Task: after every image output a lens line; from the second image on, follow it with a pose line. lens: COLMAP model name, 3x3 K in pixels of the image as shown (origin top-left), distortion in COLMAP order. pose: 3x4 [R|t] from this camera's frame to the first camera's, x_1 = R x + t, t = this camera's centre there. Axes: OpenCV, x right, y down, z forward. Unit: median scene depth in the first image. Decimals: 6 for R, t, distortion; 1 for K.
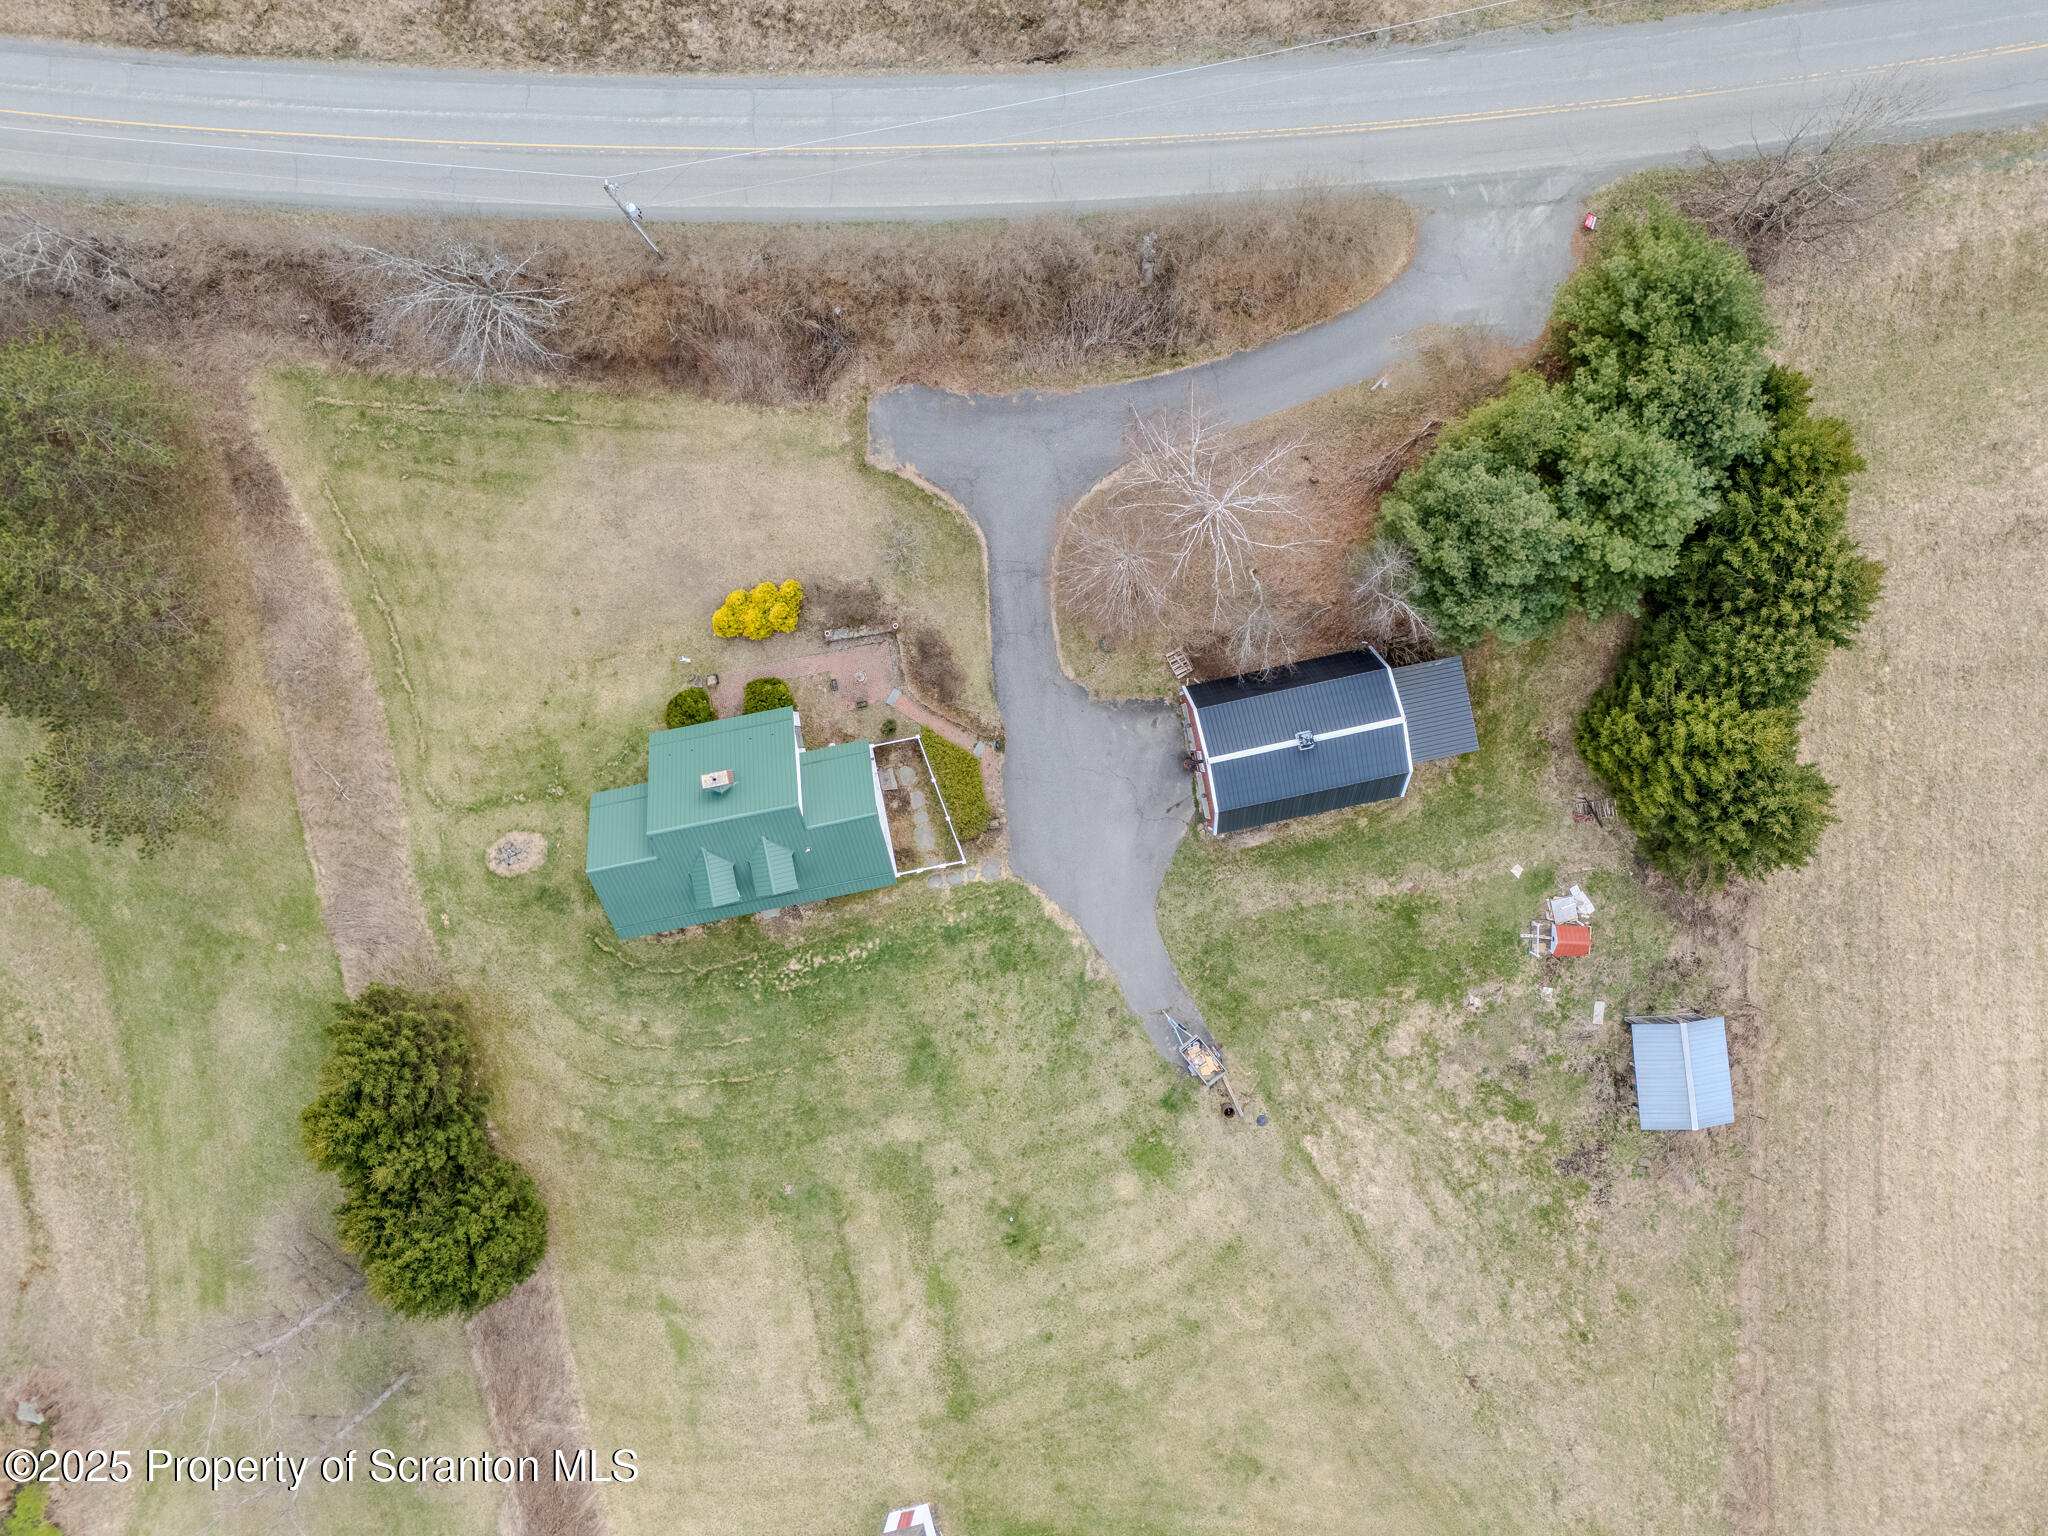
lens RADIAL K [[1515.1, 0, 1025.8], [0, 1515.1, 773.2], [0, 0, 1]] dist [0.069269, -0.059771]
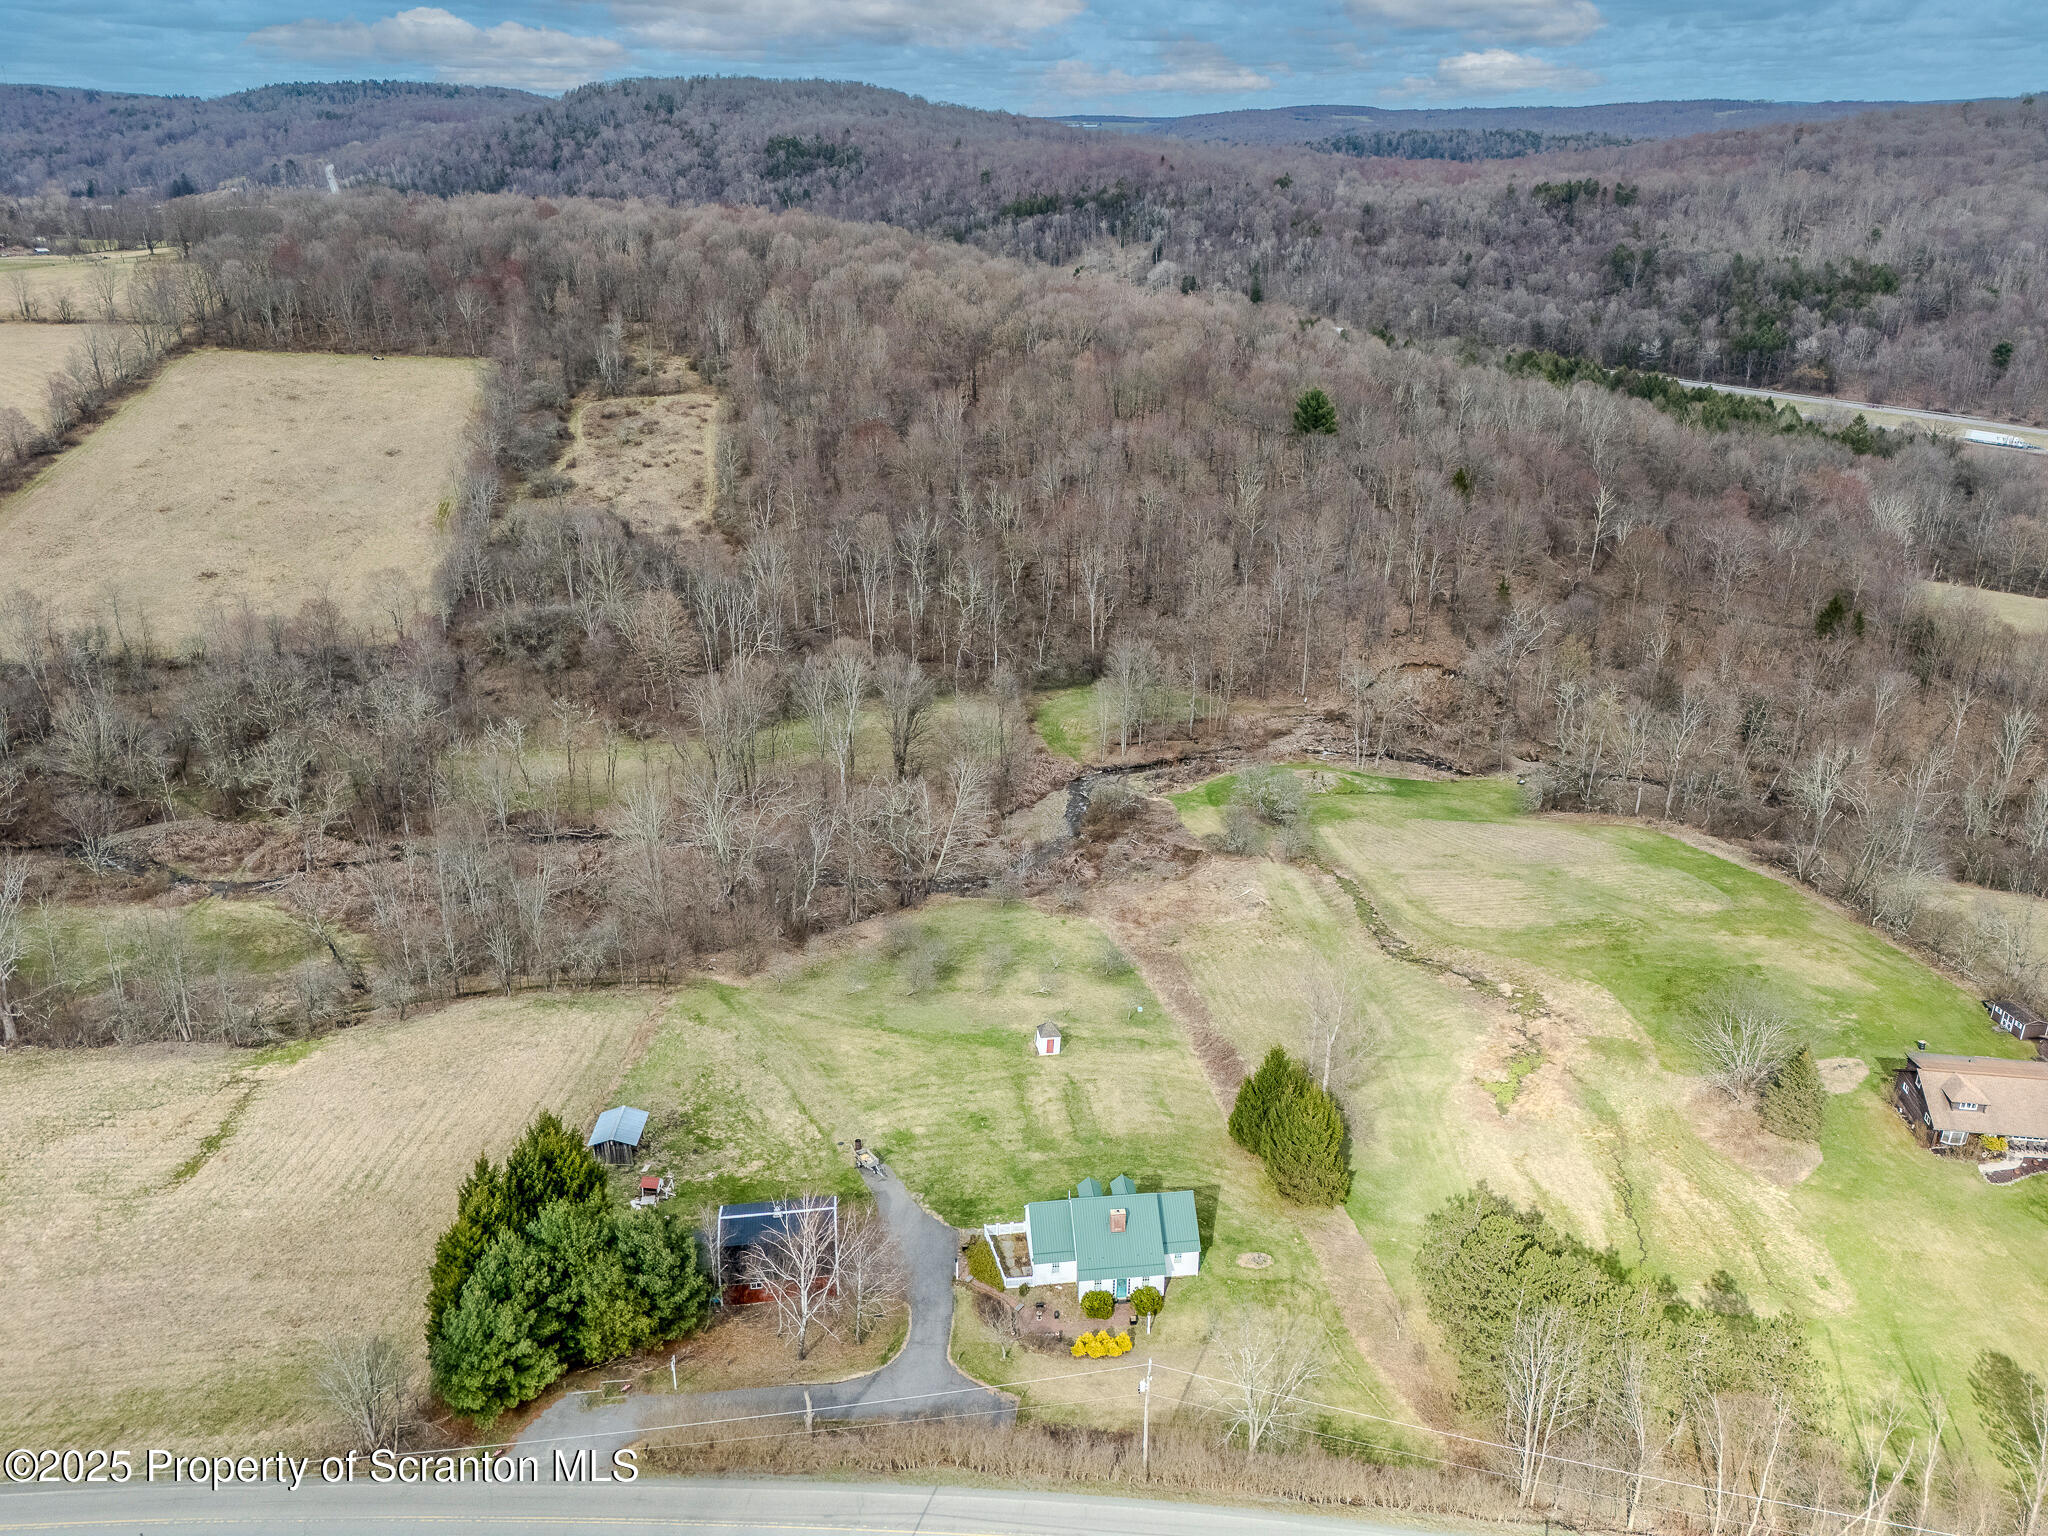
lens RADIAL K [[1515.1, 0, 1025.8], [0, 1515.1, 773.2], [0, 0, 1]] dist [0.069269, -0.059771]
pose [[-0.996494, -0.022640, 0.080541, -0.207455], [0.083016, -0.387046, 0.918316, -1.279032], [0.010382, 0.921783, 0.387568, -0.126522]]
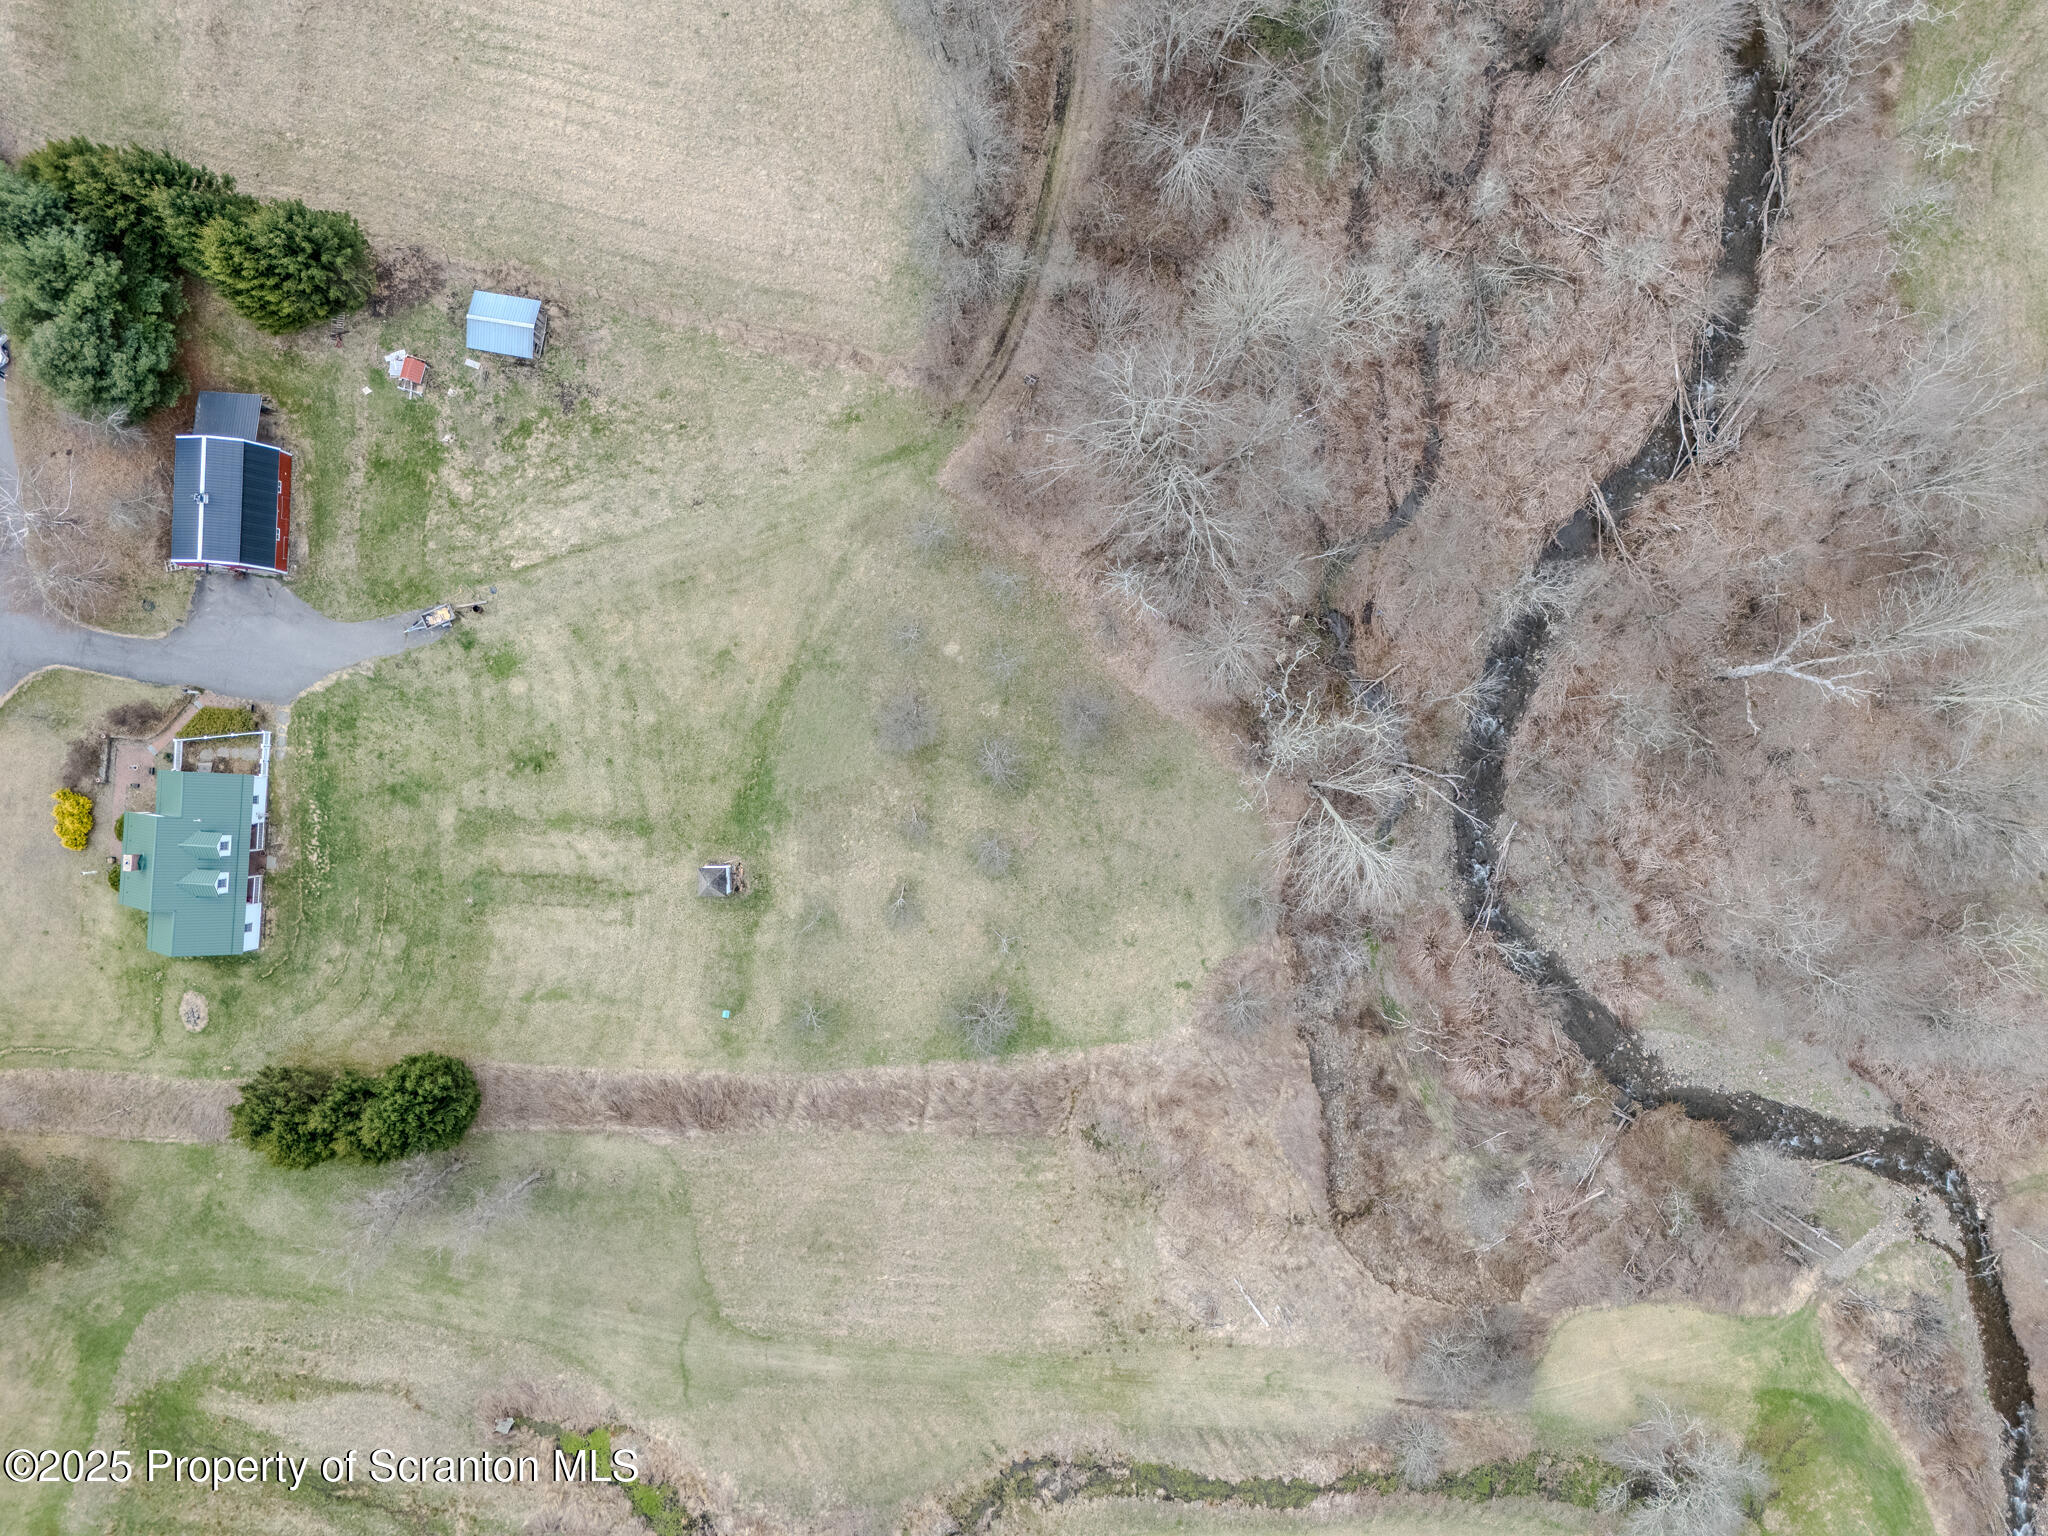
lens RADIAL K [[1515.1, 0, 1025.8], [0, 1515.1, 773.2], [0, 0, 1]] dist [0.069269, -0.059771]
pose [[0.252091, -0.967674, 0.007571, 0.100405], [0.967583, 0.251928, -0.017780, 0.830896], [0.015298, 0.011808, 0.999813, -0.545952]]
